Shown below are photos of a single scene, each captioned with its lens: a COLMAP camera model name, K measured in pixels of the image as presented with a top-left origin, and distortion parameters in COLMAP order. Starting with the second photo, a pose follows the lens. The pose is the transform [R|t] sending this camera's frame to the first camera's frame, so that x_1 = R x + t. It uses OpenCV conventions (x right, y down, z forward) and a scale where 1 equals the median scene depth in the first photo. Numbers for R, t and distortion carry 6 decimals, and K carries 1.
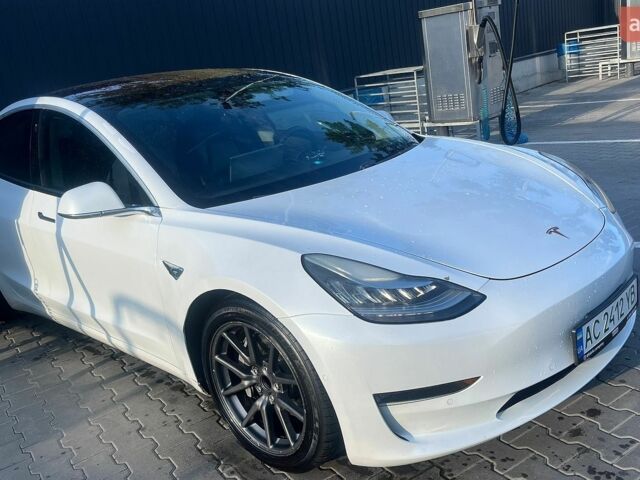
lens RADIAL K [[634.1, 0, 320.0], [0, 634.1, 240.0], [0, 0, 1]] dist [0.031890, -0.011273]
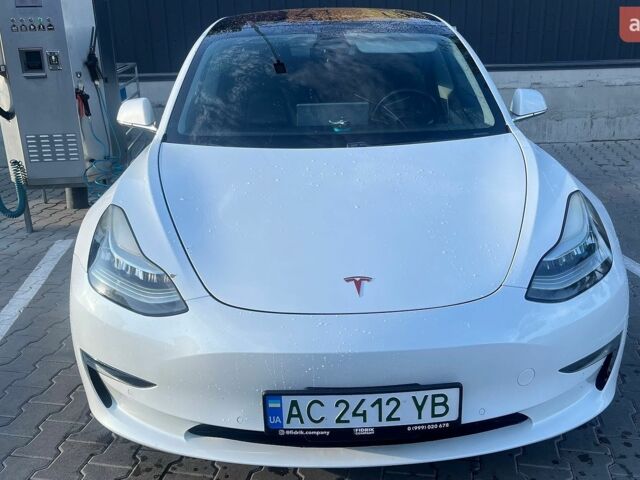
lens RADIAL K [[634.1, 0, 320.0], [0, 634.1, 240.0], [0, 0, 1]] dist [0.031890, -0.011273]
pose [[0.717324, 0.342741, -0.606609, 0.766341], [-0.268801, 0.939373, 0.212895, -0.208673], [0.642800, 0.010342, 0.765964, 0.359020]]
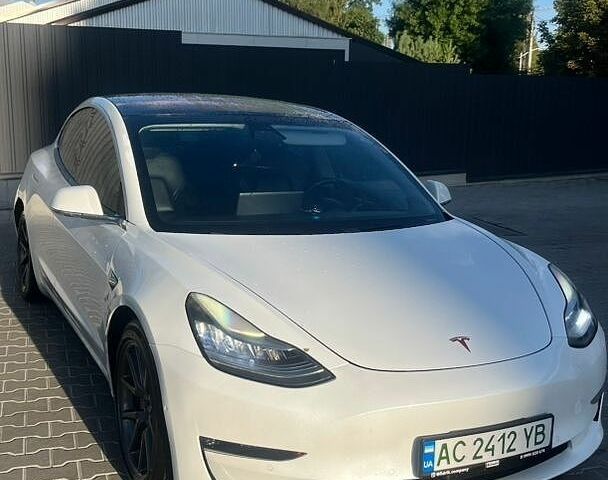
lens RADIAL K [[784.6, 0, 304.0], [0, 784.6, 240.0], [0, 0, 1]] dist [0.047034, 0.007211]
pose [[0.927754, 0.234769, -0.290097, 0.440478], [-0.256971, 0.965575, -0.040395, -0.049074], [0.270626, 0.112023, 0.956144, -0.185997]]
